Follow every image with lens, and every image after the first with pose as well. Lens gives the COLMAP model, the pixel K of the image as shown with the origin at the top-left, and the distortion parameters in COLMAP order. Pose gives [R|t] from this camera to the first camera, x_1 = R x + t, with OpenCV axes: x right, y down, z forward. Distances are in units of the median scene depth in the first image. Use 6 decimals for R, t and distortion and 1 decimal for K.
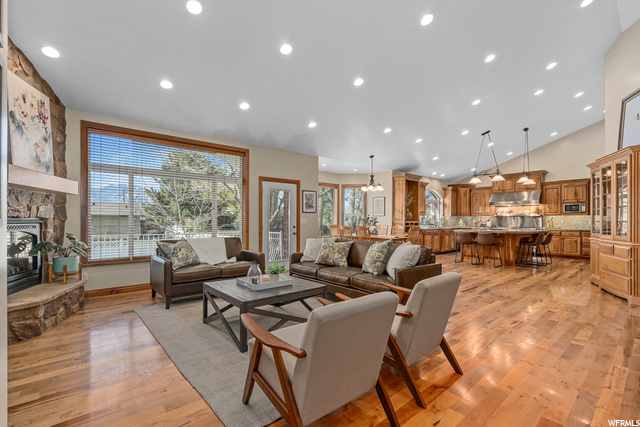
lens RADIAL K [[291.9, 0, 322.9], [0, 291.9, 218.3], [0, 0, 1]] dist [-0.002955, 0.002274]
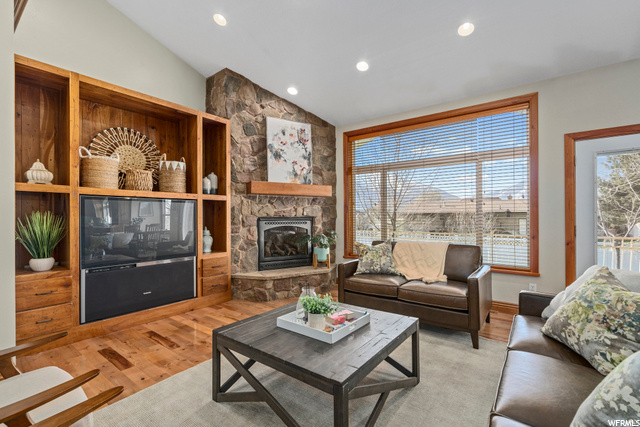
lens RADIAL K [[291.9, 0, 319.5], [0, 291.9, 215.8], [0, 0, 1]] dist [-0.002955, 0.002274]
pose [[0.204770, -0.005289, -0.978796, 0.325503], [0.009879, 0.999946, -0.003336, 0.001061], [0.978760, -0.008986, 0.204811, 0.720740]]
